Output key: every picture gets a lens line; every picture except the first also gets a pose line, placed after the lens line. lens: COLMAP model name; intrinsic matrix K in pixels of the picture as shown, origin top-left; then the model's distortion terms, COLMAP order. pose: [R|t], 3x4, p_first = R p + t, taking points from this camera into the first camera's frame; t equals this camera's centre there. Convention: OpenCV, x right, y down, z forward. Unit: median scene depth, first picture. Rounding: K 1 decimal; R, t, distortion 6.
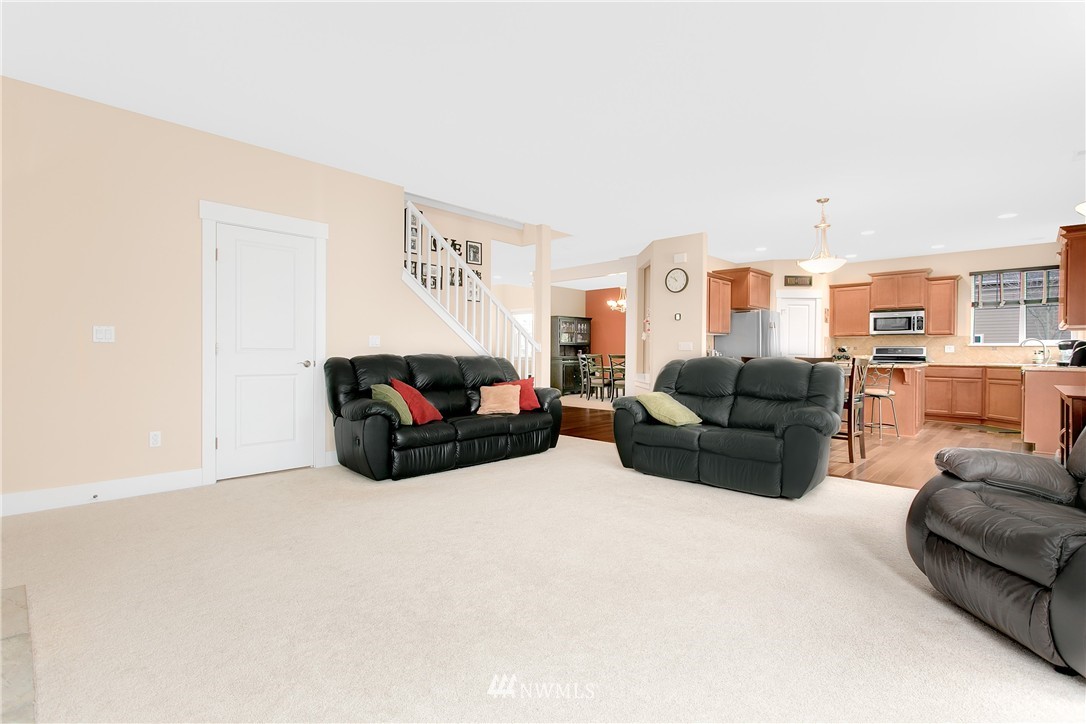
lens RADIAL K [[519.3, 0, 538.4], [0, 519.3, 352.0], [0, 0, 1]] dist [-0.002115, -0.000409]
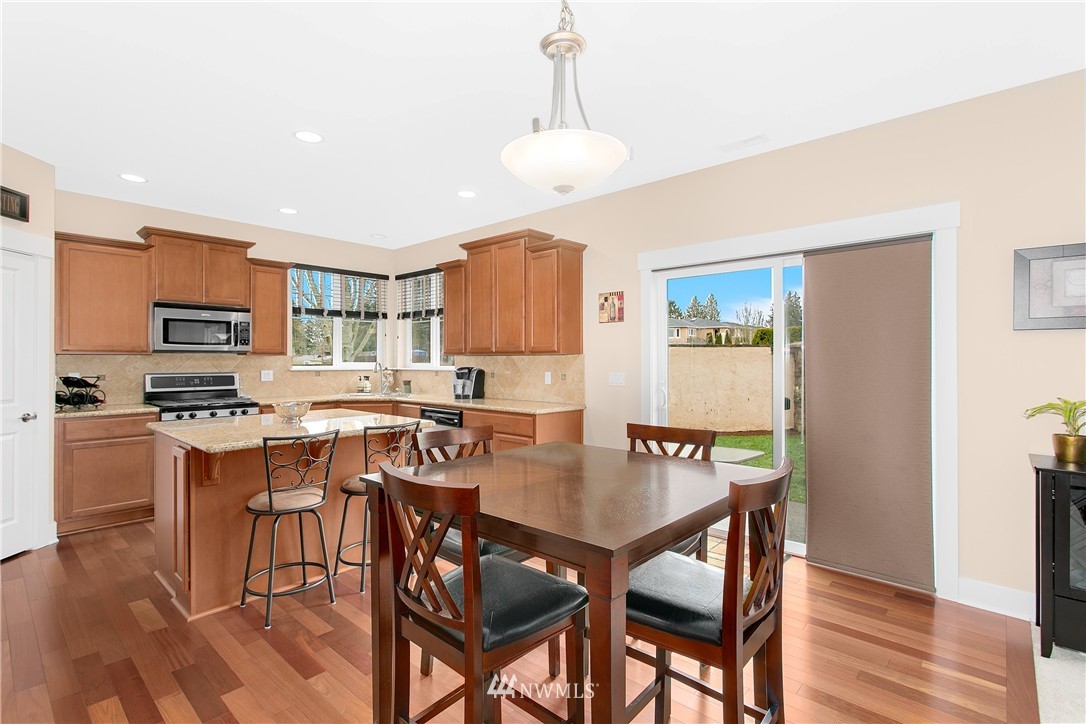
lens RADIAL K [[509.3, 0, 520.2], [0, 509.3, 358.9], [0, 0, 1]] dist [0.001882, -0.000368]
pose [[-0.009474, -0.004747, 0.999944, 0.156124], [-0.000524, 0.999989, 0.004743, -0.029690], [-0.999955, -0.000479, -0.009476, 0.687792]]
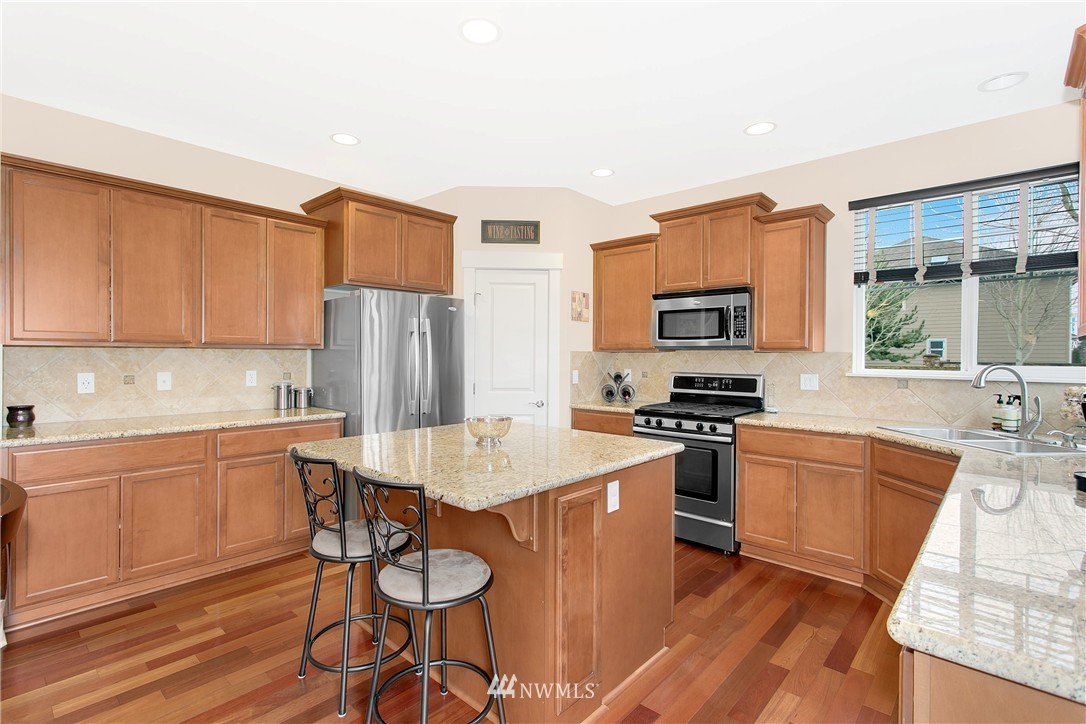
lens RADIAL K [[520.9, 0, 546.8], [0, 520.9, 352.8], [0, 0, 1]] dist [-0.001117, 0.000062]
pose [[0.999138, -0.000082, 0.041515, 0.552269], [0.000216, 0.999995, -0.003208, -0.028716], [-0.041514, 0.003214, 0.999133, 0.571198]]
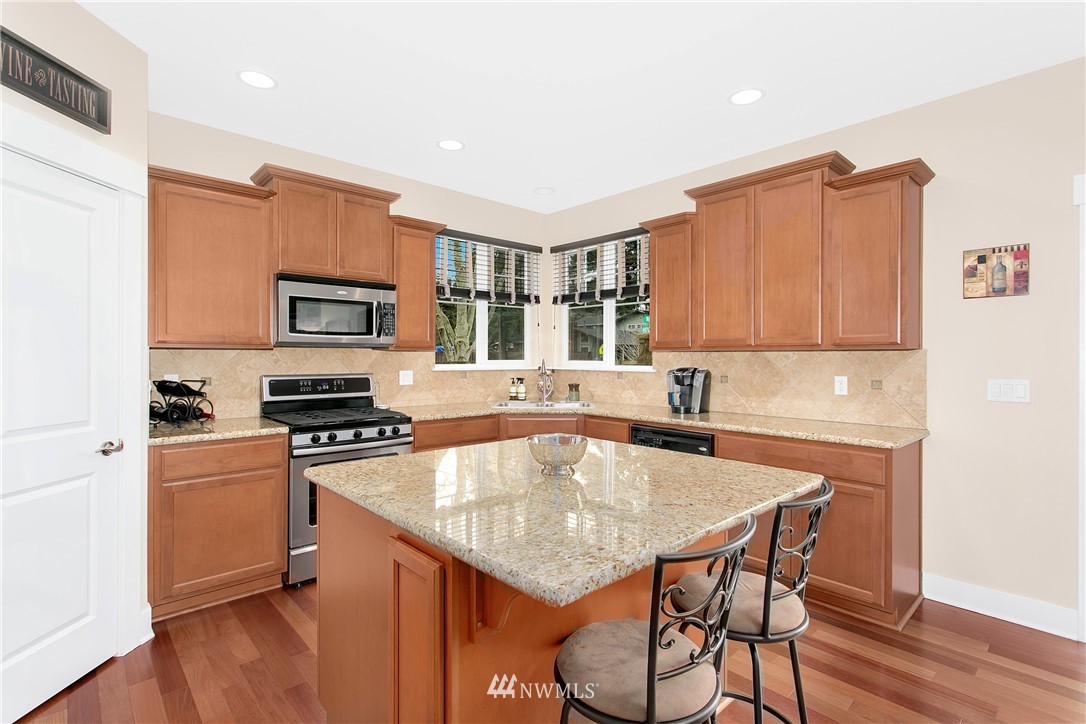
lens RADIAL K [[509.3, 0, 520.2], [0, 509.3, 358.9], [0, 0, 1]] dist [0.001882, -0.000368]
pose [[0.081887, -0.011539, 0.996575, 0.330115], [-0.003049, 0.999925, 0.011828, -0.028987], [-0.996637, -0.004007, 0.081846, 0.852031]]
